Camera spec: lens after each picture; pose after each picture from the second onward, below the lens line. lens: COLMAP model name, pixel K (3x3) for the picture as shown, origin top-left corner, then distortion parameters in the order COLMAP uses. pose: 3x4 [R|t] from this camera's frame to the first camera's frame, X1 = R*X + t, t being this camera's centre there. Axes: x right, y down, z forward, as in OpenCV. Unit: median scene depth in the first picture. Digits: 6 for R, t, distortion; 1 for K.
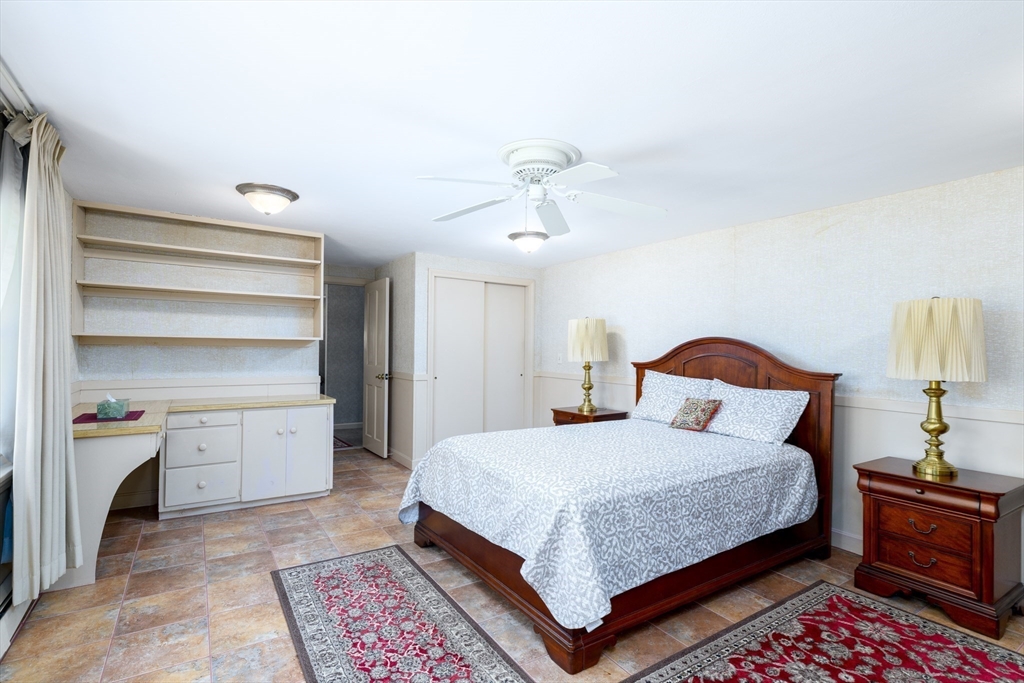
lens RADIAL K [[493.3, 0, 498.5], [0, 493.3, 346.9], [0, 0, 1]] dist [-0.001708, -0.000793]
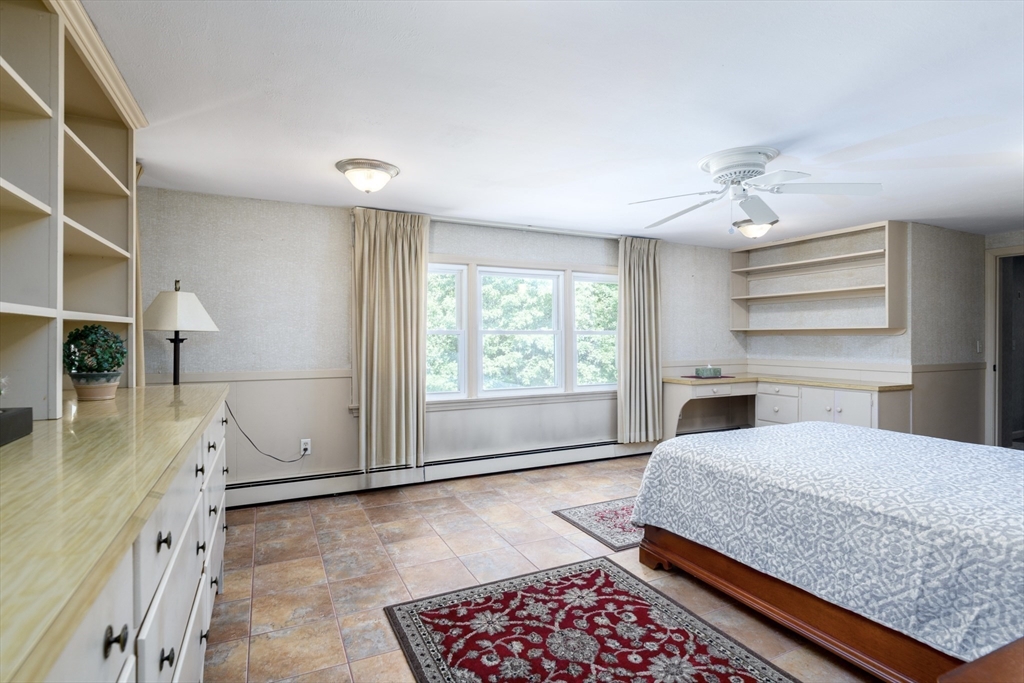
lens RADIAL K [[503.3, 0, 512.0], [0, 503.3, 341.5], [0, 0, 1]] dist [0.000060, 0.000044]
pose [[-0.115377, -0.002649, -0.993318, 1.314926], [0.002218, 0.999993, -0.002925, 0.025214], [0.993319, -0.002541, -0.115371, 0.643587]]
